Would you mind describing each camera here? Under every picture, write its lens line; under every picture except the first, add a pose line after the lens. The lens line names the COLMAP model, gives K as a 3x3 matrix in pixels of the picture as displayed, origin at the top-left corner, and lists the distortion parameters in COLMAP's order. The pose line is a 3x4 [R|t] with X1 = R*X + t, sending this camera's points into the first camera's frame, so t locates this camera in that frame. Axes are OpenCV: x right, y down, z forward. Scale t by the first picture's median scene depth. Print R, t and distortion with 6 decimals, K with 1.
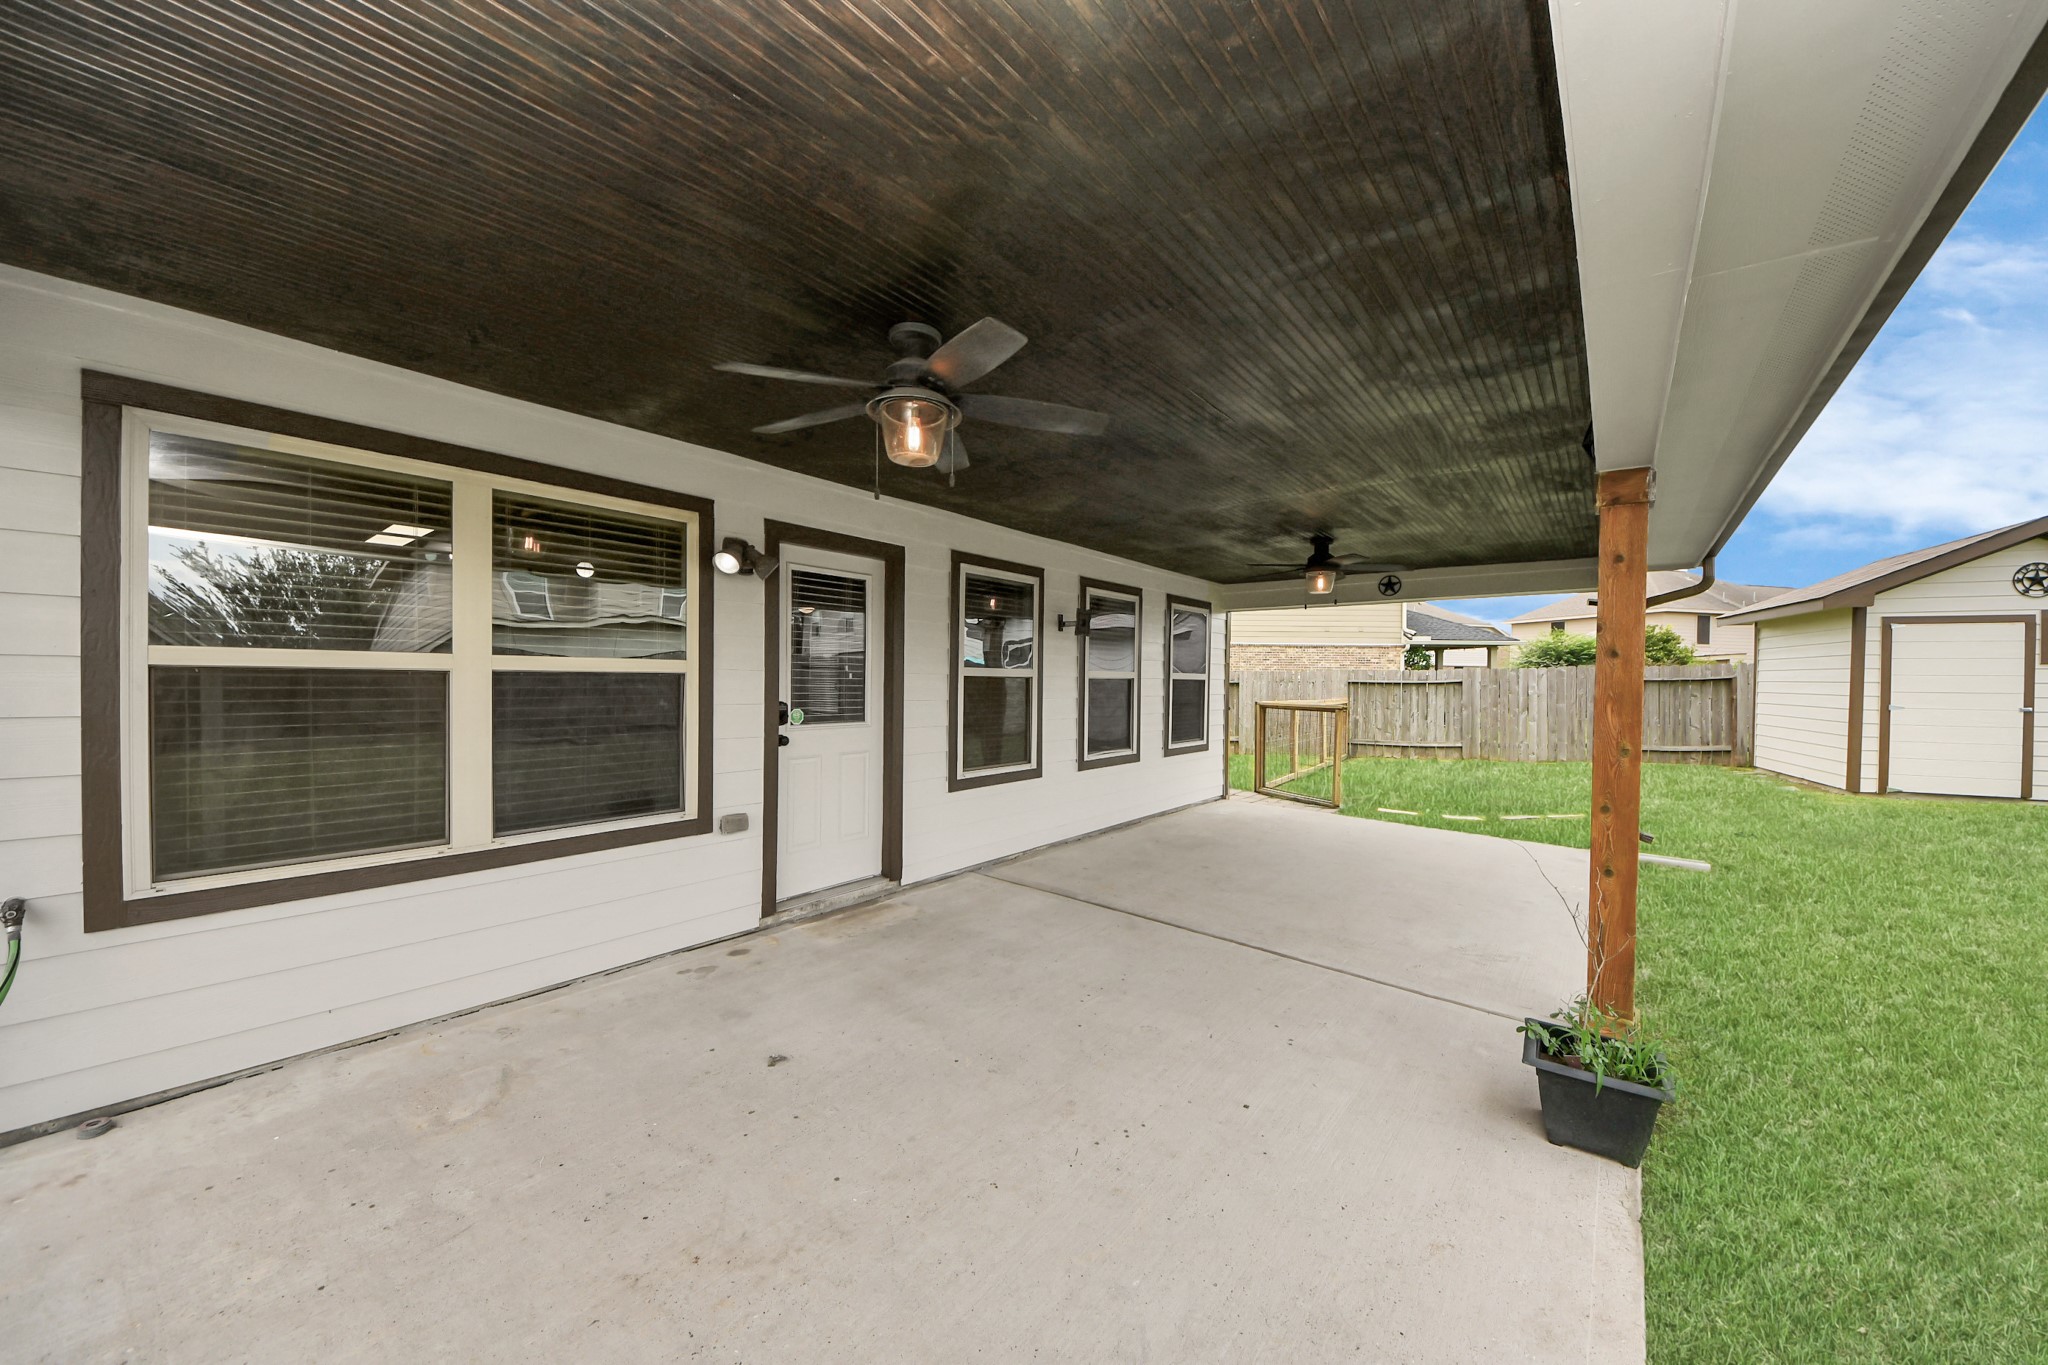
lens RADIAL K [[725.0, 0, 1032.0], [0, 725.0, 684.8], [0, 0, 1]] dist [-0.000258, -0.000020]
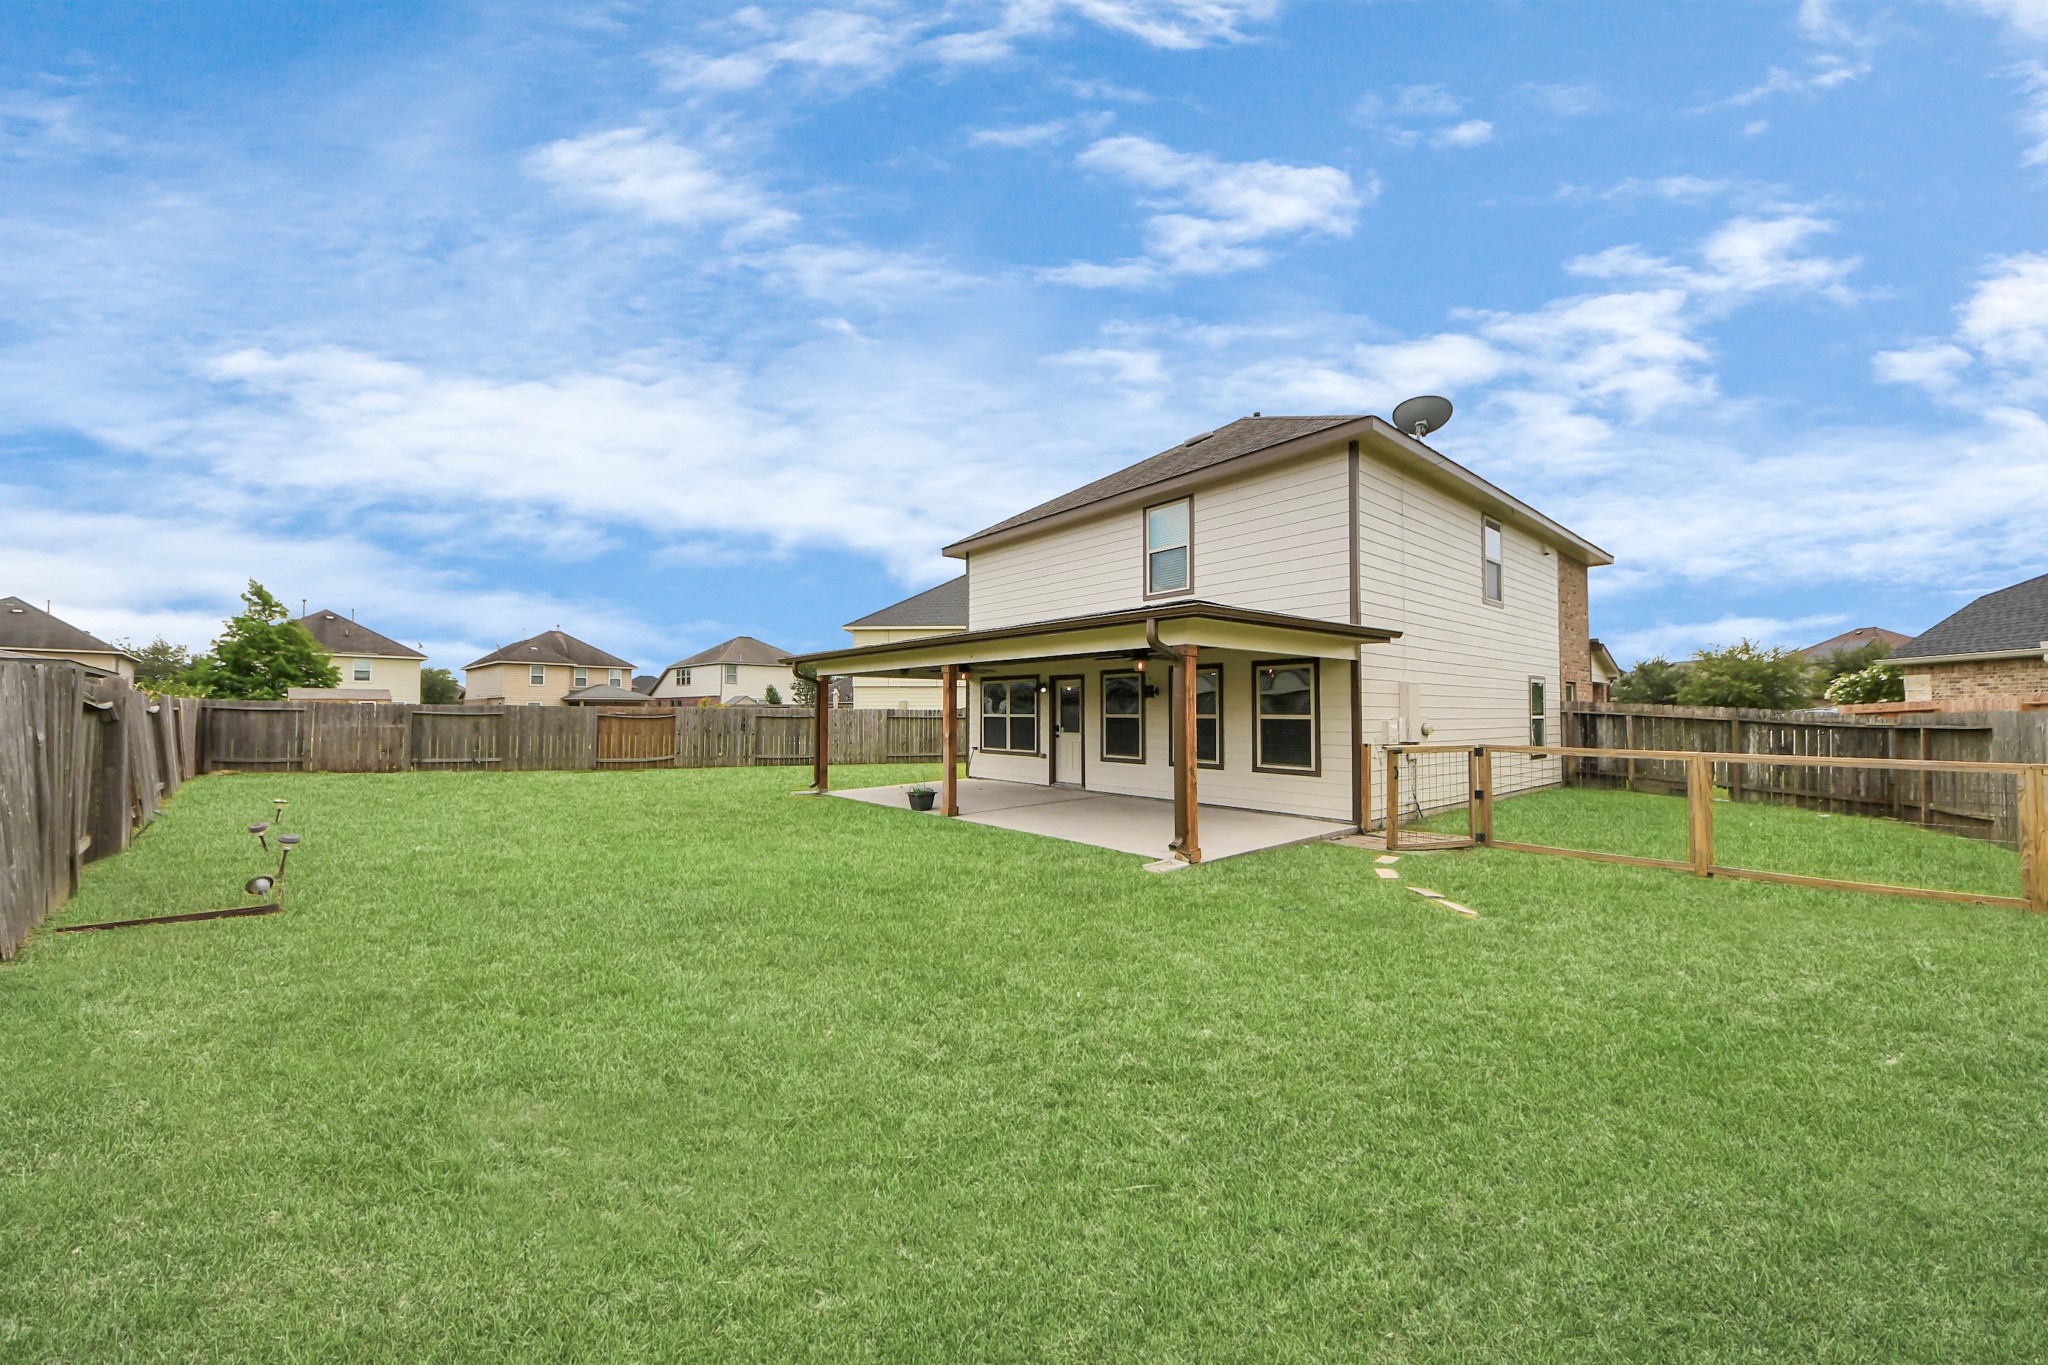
lens RADIAL K [[713.2, 0, 1022.9], [0, 713.2, 702.4], [0, 0, 1]] dist [0.000370, -0.000086]
pose [[-0.203414, -0.026271, -0.978740, 3.105302], [-0.013217, 0.999623, -0.024085, -0.003024], [0.979004, 0.008037, -0.203684, 1.545525]]
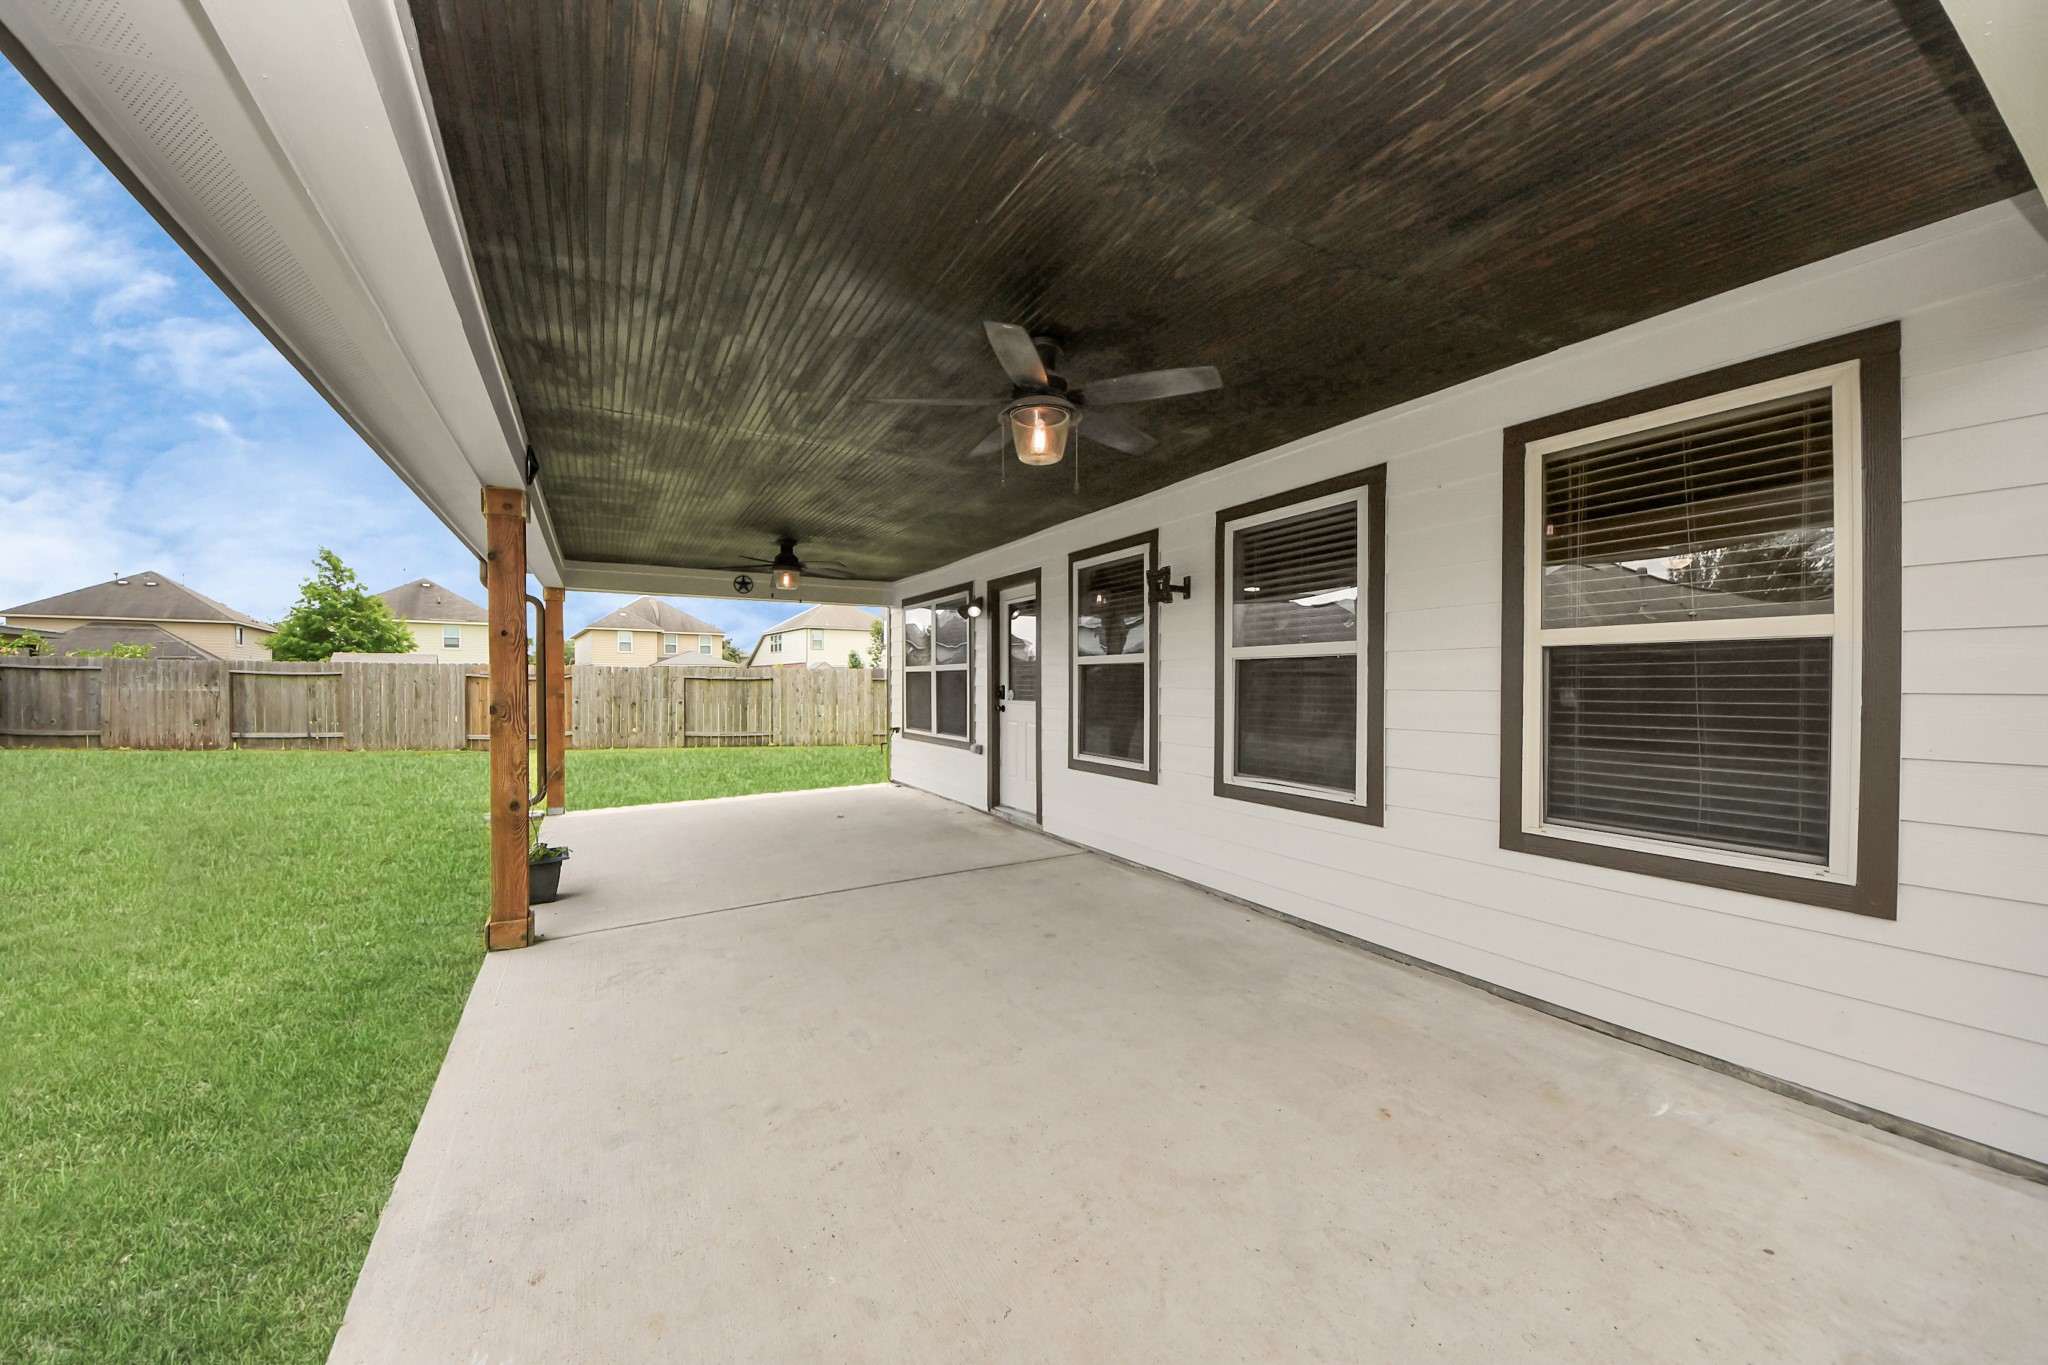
lens RADIAL K [[744.0, 0, 1014.5], [0, 744.0, 684.5], [0, 0, 1]] dist [0.044496, -0.033285]
pose [[-0.382395, -0.009176, -0.923953, 1.224215], [-0.013392, 0.999901, -0.004388, 0.029043], [0.923902, 0.010696, -0.382480, 1.681868]]
